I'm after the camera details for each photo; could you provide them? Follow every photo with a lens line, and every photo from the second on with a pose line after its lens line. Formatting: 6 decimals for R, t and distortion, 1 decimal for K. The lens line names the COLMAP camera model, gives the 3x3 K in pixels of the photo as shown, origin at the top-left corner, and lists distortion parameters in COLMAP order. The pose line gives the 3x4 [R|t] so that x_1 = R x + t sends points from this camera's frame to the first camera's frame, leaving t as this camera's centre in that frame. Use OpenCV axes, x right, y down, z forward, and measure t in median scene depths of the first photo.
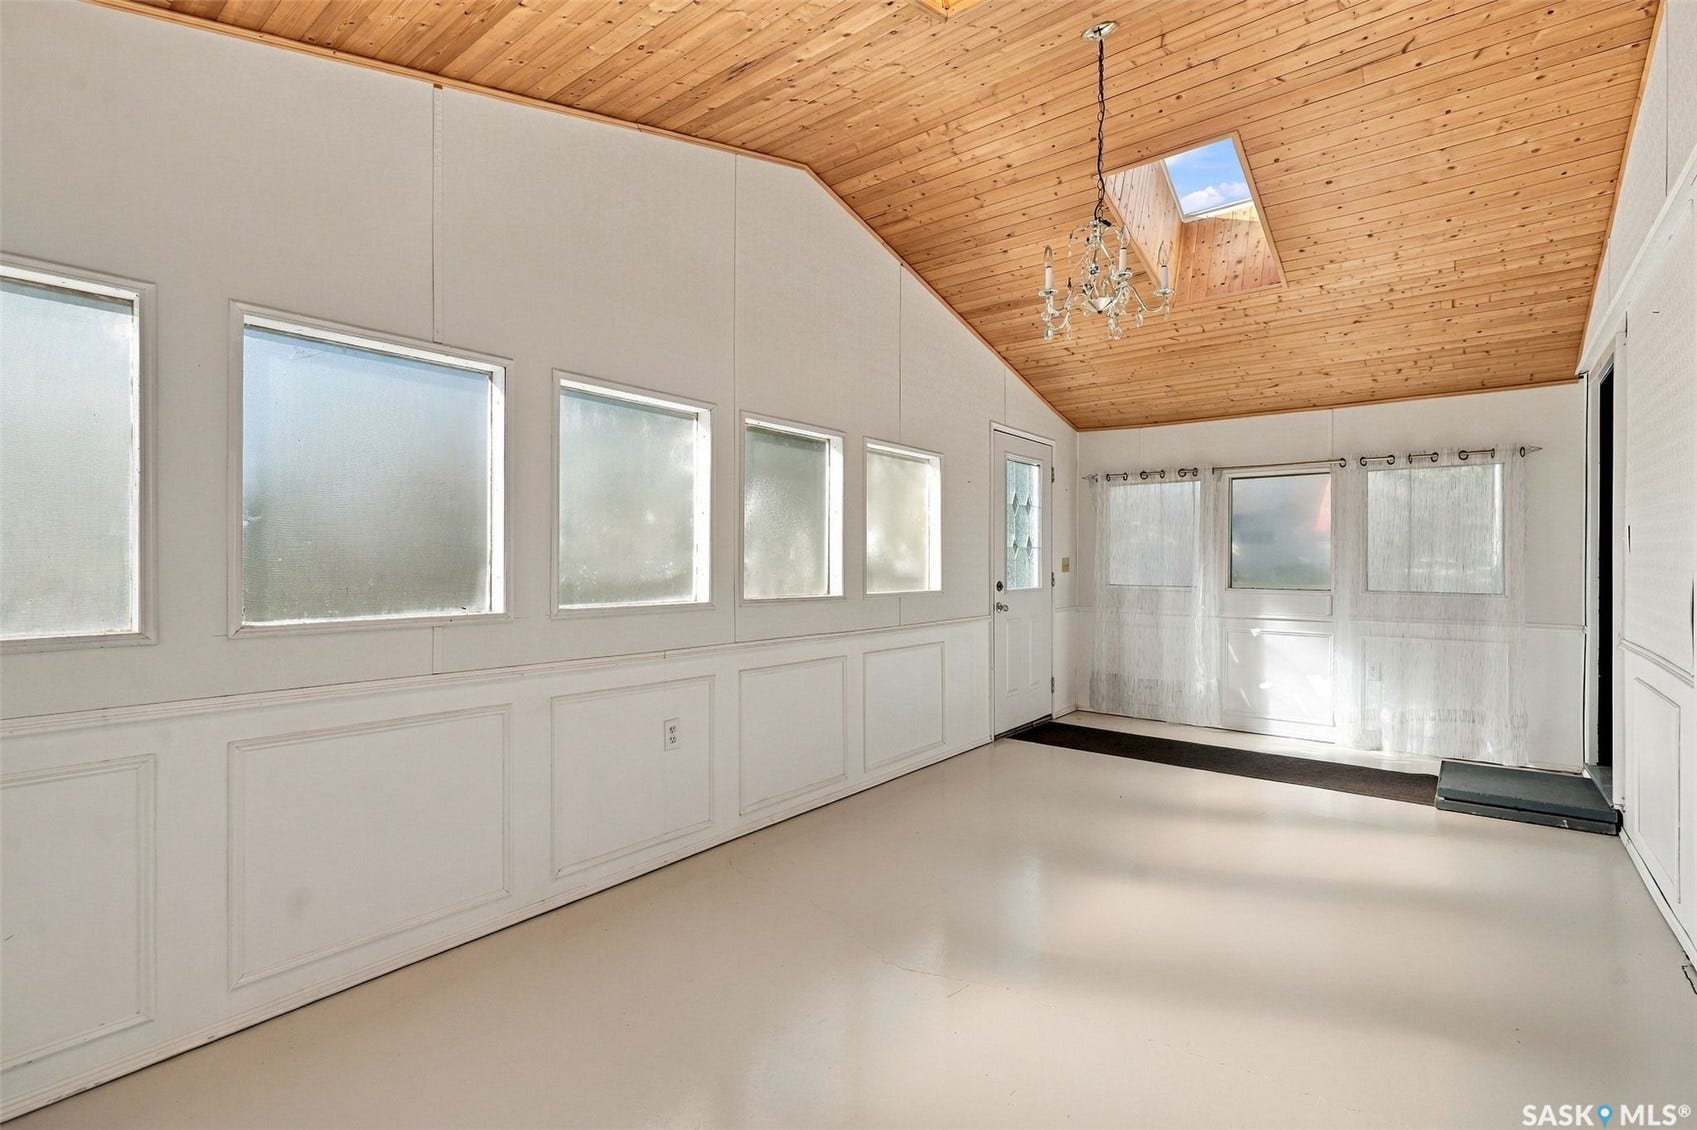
lens RADIAL K [[777.5, 0, 864.1], [0, 777.5, 557.1], [0, 0, 1]] dist [0.000940, 0.001046]
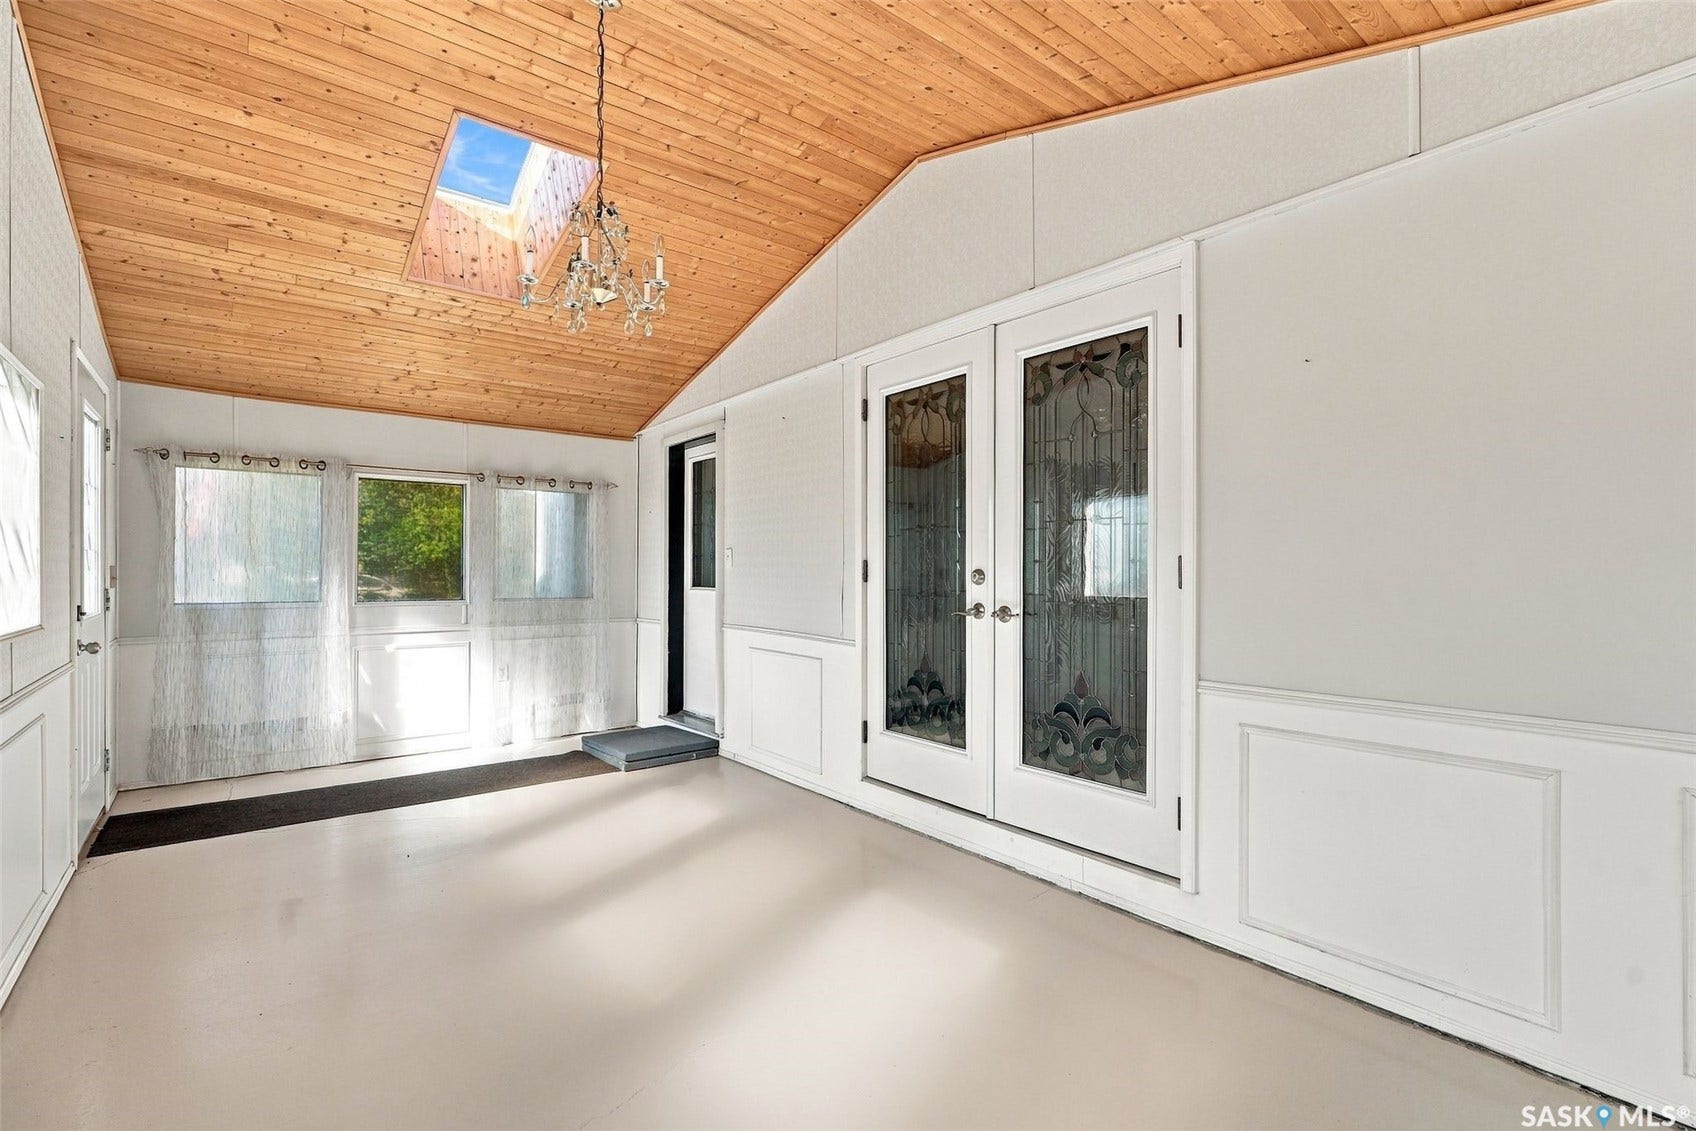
lens RADIAL K [[777.0, 0, 854.6], [0, 777.0, 570.7], [0, 0, 1]] dist [0.000940, 0.001046]
pose [[0.234071, -0.001168, 0.972219, -0.296957], [-0.009293, 0.999951, 0.003438, -0.004145], [-0.972175, -0.009839, 0.234049, 0.278711]]
